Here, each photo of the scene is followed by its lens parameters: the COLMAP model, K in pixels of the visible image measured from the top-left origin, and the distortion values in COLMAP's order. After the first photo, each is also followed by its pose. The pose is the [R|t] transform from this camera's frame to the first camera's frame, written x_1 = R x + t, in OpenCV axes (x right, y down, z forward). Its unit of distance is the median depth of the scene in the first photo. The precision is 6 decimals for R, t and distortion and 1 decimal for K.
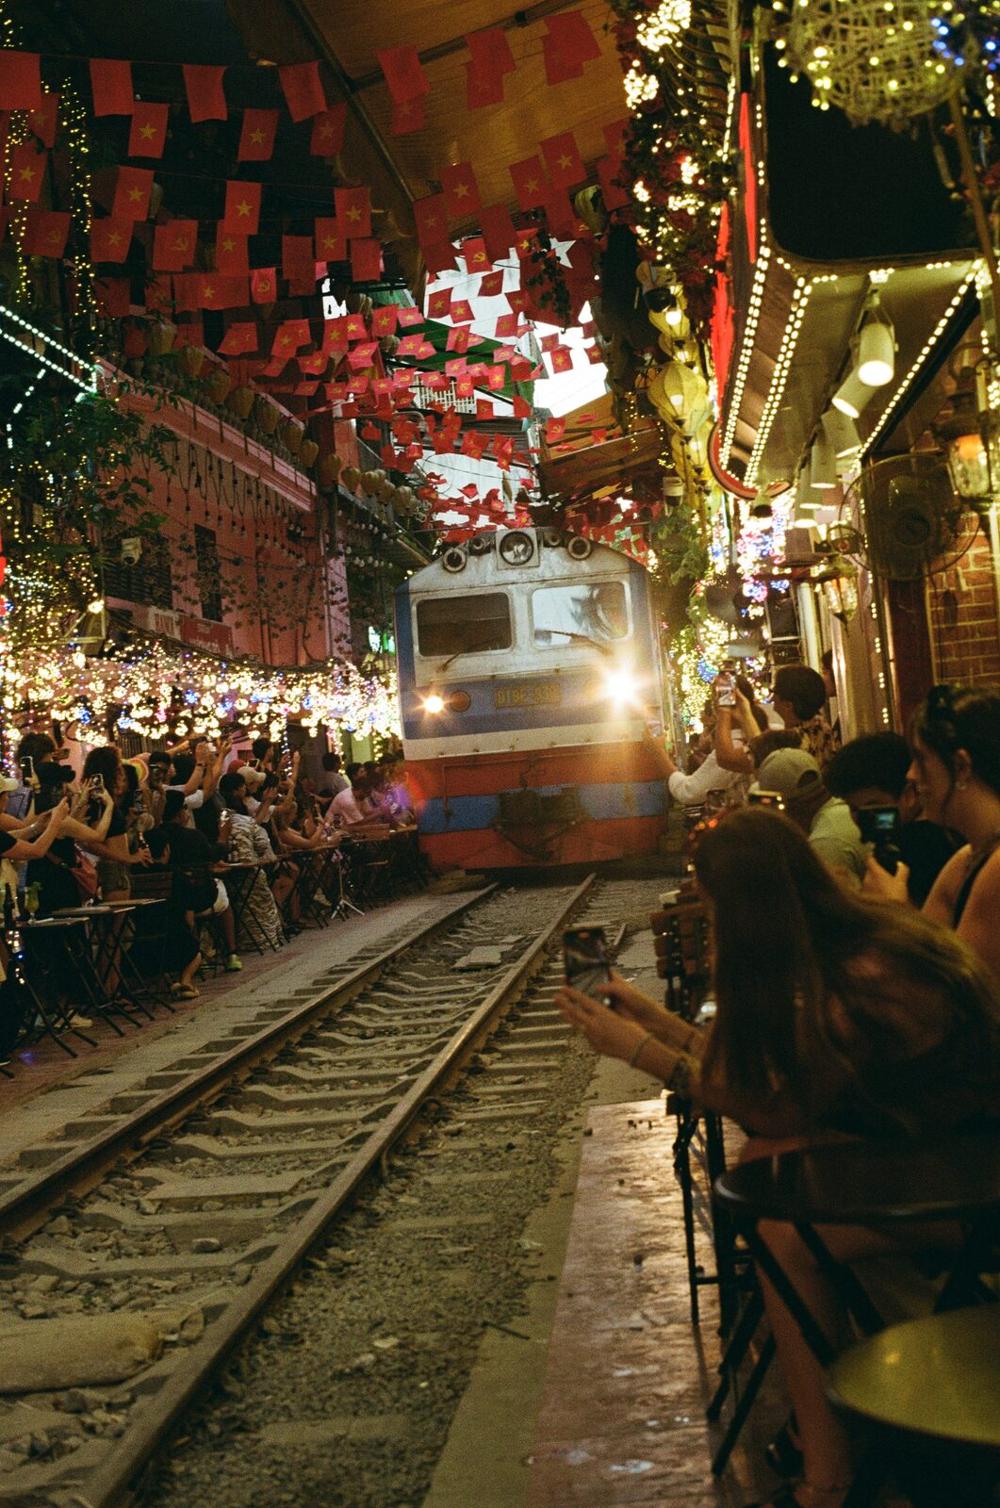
lens RADIAL K [[1966.5, 0, 500.0], [0, 1966.5, 754.0], [0, 0, 1]] dist [-0.117361, -0.023833]
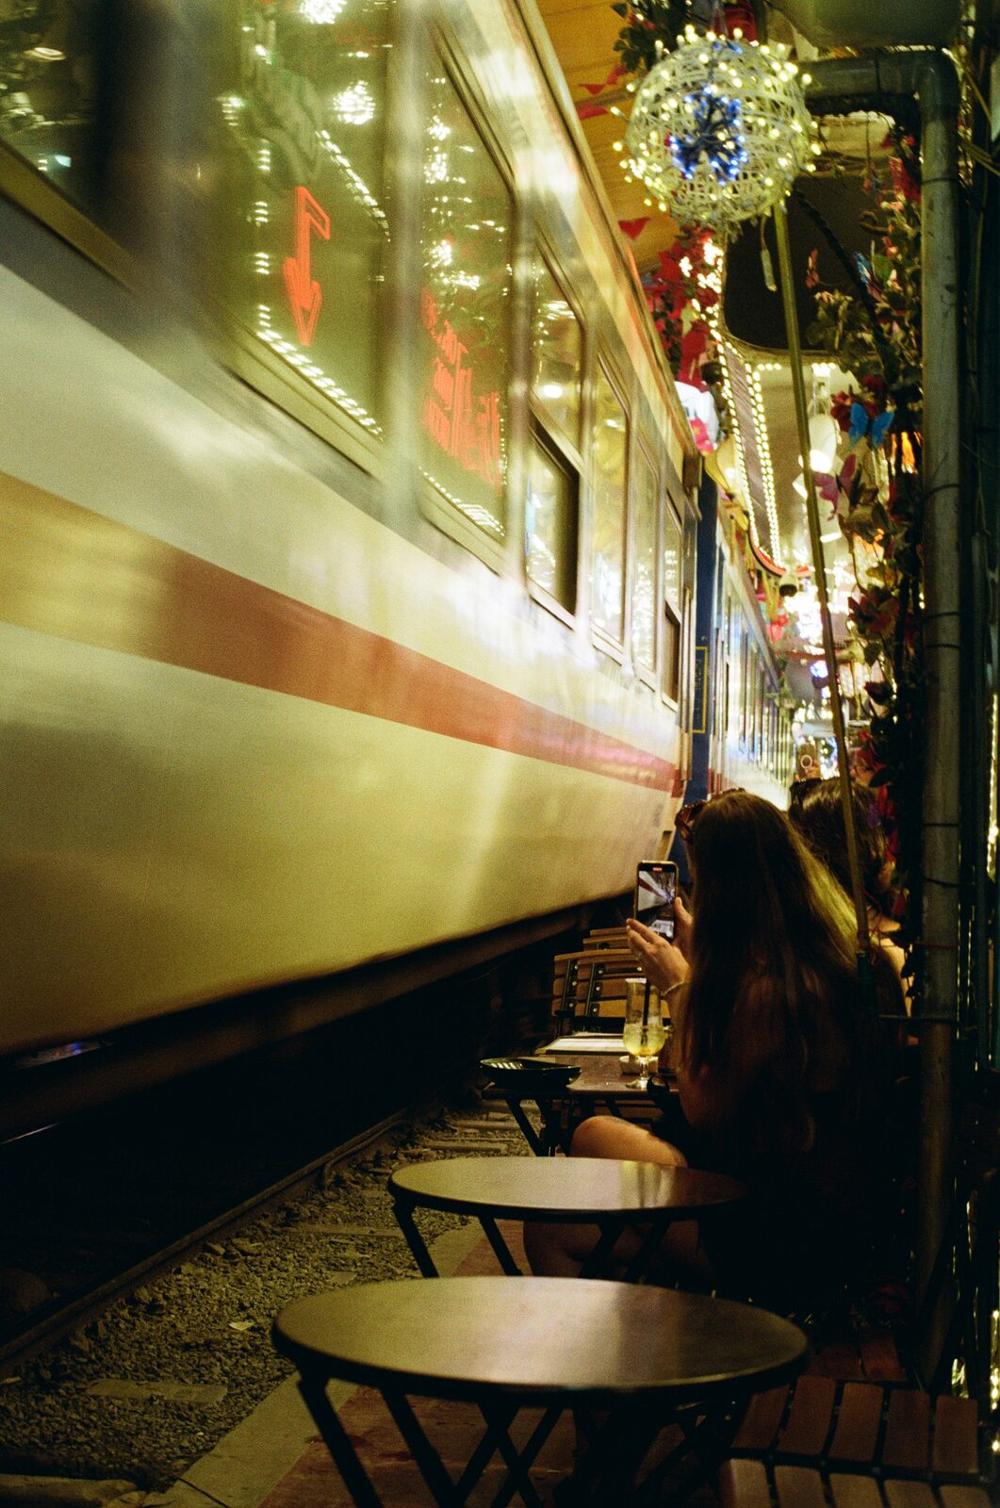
lens RADIAL K [[1966.5, 0, 500.0], [0, 1966.5, 754.0], [0, 0, 1]] dist [-0.117361, -0.023833]
pose [[0.990975, 0.120364, -0.059004, 0.104452], [-0.121829, 0.992310, -0.021878, 0.002776], [0.055917, 0.028869, 0.998018, -0.047555]]
